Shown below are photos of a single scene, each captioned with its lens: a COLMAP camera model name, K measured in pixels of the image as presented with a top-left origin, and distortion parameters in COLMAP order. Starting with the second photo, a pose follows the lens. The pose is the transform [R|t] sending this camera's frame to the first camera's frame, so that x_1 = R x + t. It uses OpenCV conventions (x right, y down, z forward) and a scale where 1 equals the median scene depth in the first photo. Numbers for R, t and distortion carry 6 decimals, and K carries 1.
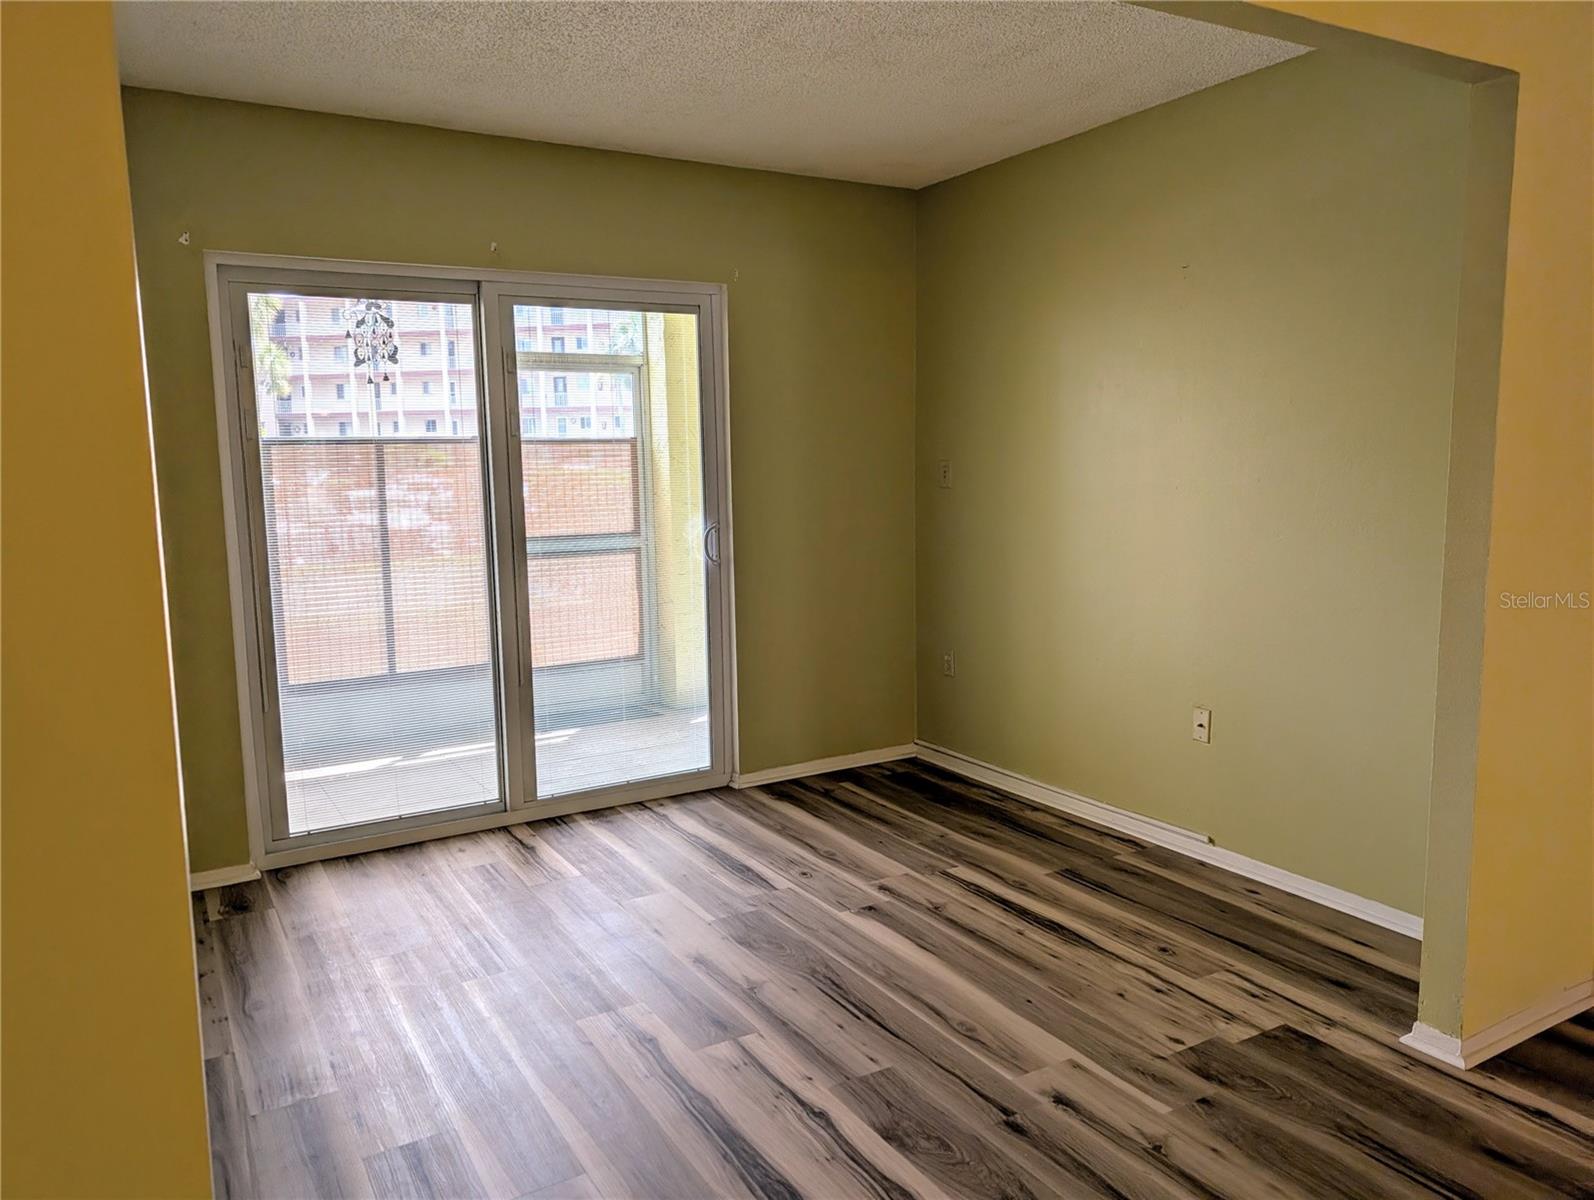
lens RADIAL K [[1139.8, 0, 789.4], [0, 1139.8, 588.0], [0, 0, 1]] dist [-0.001224, -0.001595]
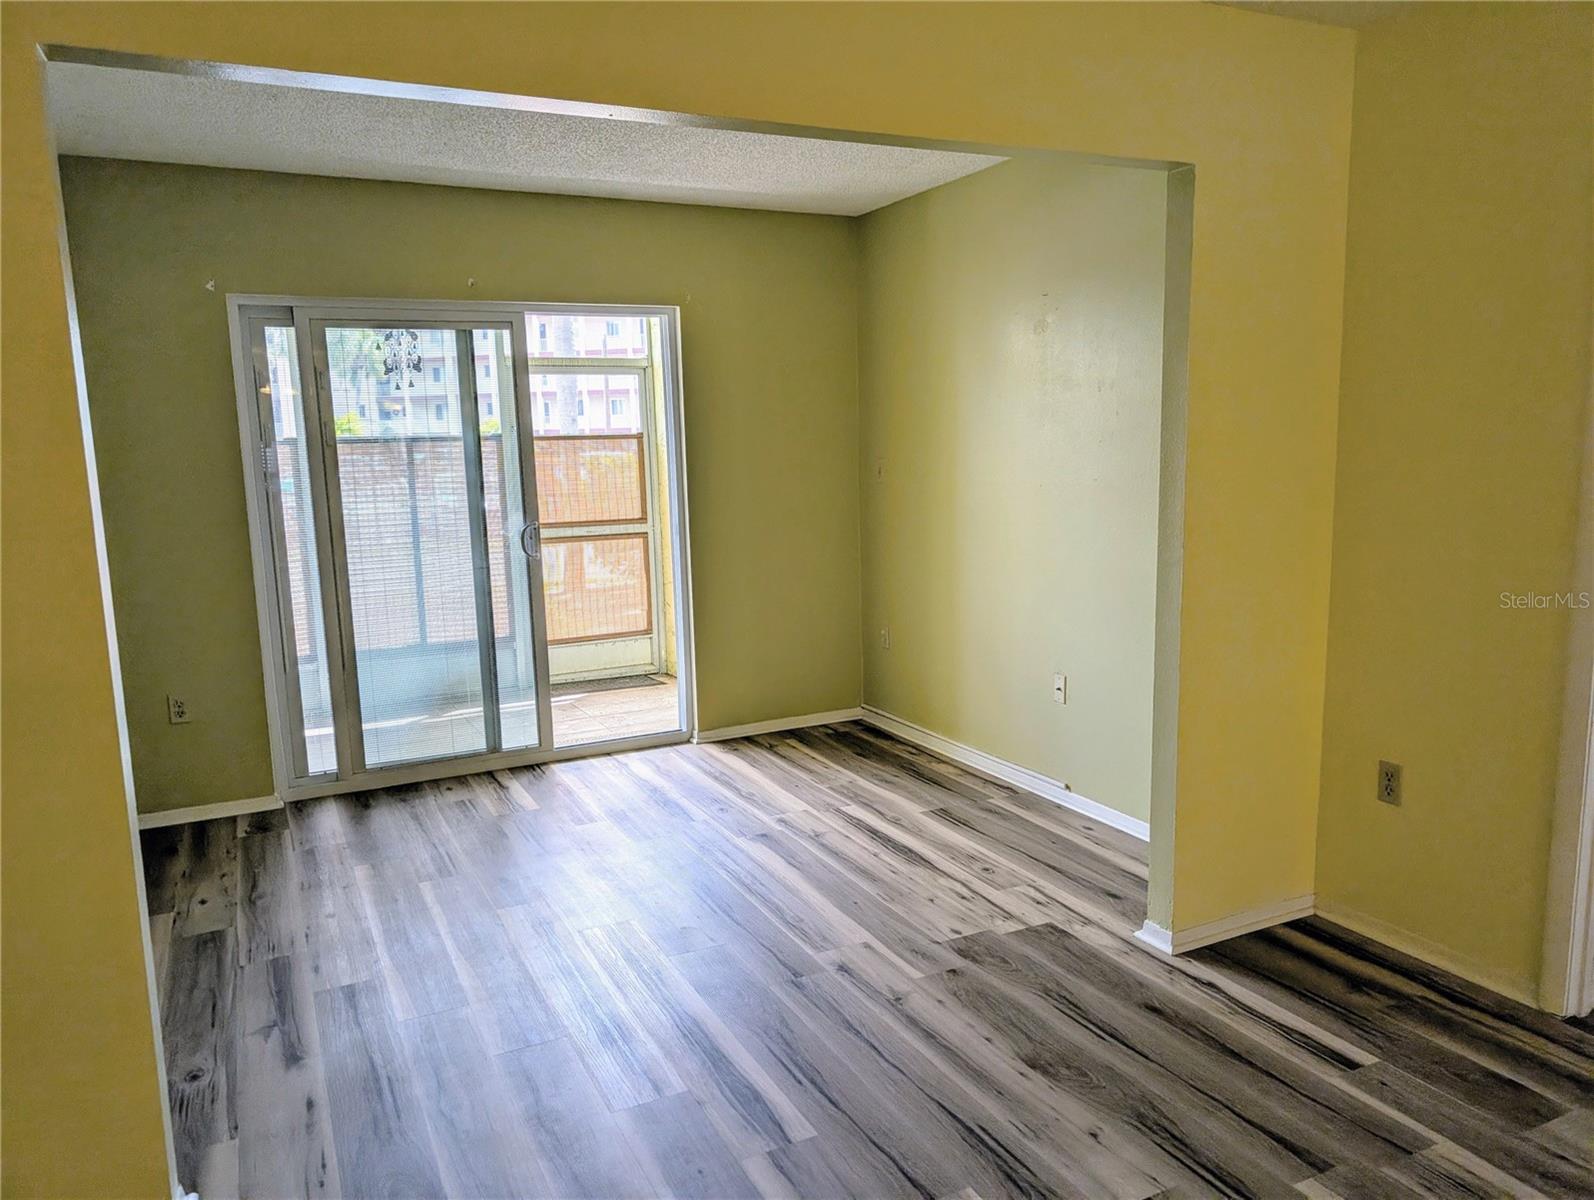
lens RADIAL K [[1139.8, 0, 808.7], [0, 1139.8, 602.9], [0, 0, 1]] dist [-0.001224, -0.001595]
pose [[0.997949, 0.003102, -0.063943, 0.171459], [-0.001091, 0.999504, 0.031459, -0.003955], [0.064009, -0.031325, 0.997458, -0.172333]]
